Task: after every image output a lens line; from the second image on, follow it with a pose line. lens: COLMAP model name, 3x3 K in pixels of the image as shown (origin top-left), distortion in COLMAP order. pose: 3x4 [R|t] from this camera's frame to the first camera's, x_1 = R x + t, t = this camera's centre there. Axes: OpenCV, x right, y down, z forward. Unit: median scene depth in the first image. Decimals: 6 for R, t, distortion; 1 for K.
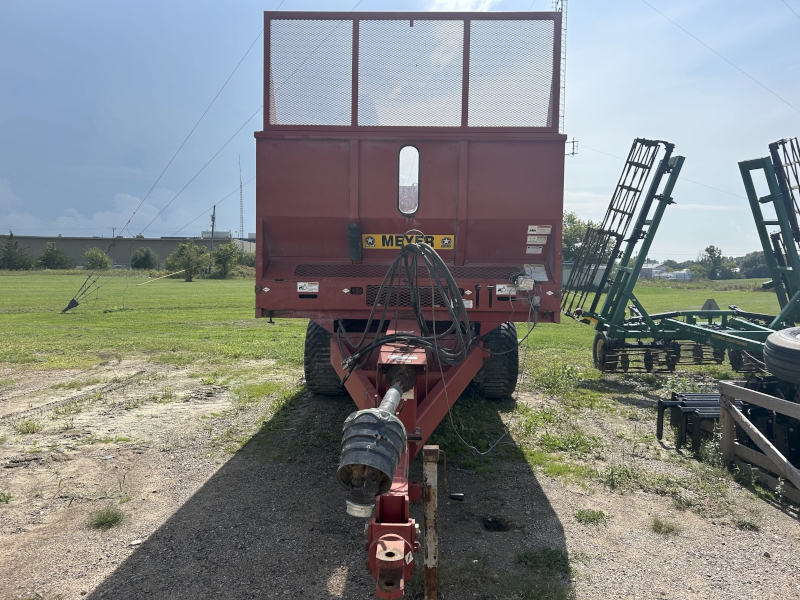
lens RADIAL K [[588.2, 0, 397.7], [0, 588.2, 298.4], [0, 0, 1]] dist [0.089908, -0.100826]
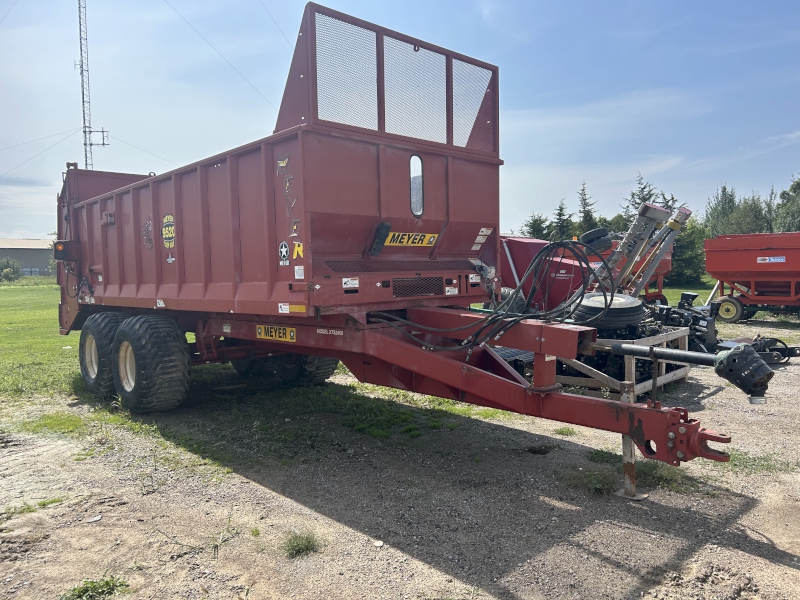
lens RADIAL K [[588.2, 0, 397.7], [0, 588.2, 298.4], [0, 0, 1]] dist [0.089908, -0.100826]
pose [[0.723068, -0.059039, 0.688249, -0.802536], [0.055480, 0.998086, 0.027331, -0.015086], [-0.688545, 0.018422, 0.724960, 0.198299]]
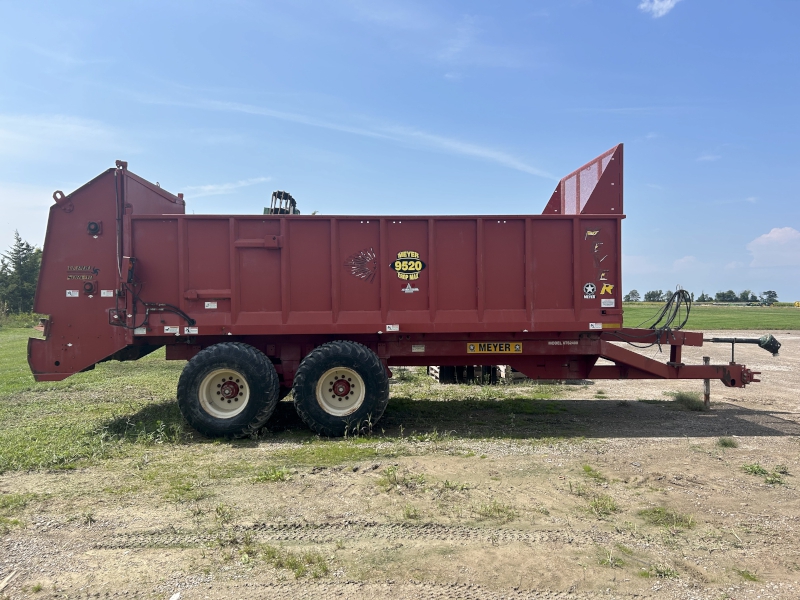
lens RADIAL K [[588.2, 0, 397.7], [0, 588.2, 298.4], [0, 0, 1]] dist [0.089908, -0.100826]
pose [[-0.068070, -0.011929, 0.997609, -1.792577], [0.036150, 0.999242, 0.014415, -0.097167], [-0.997025, 0.037045, -0.067587, 1.711165]]
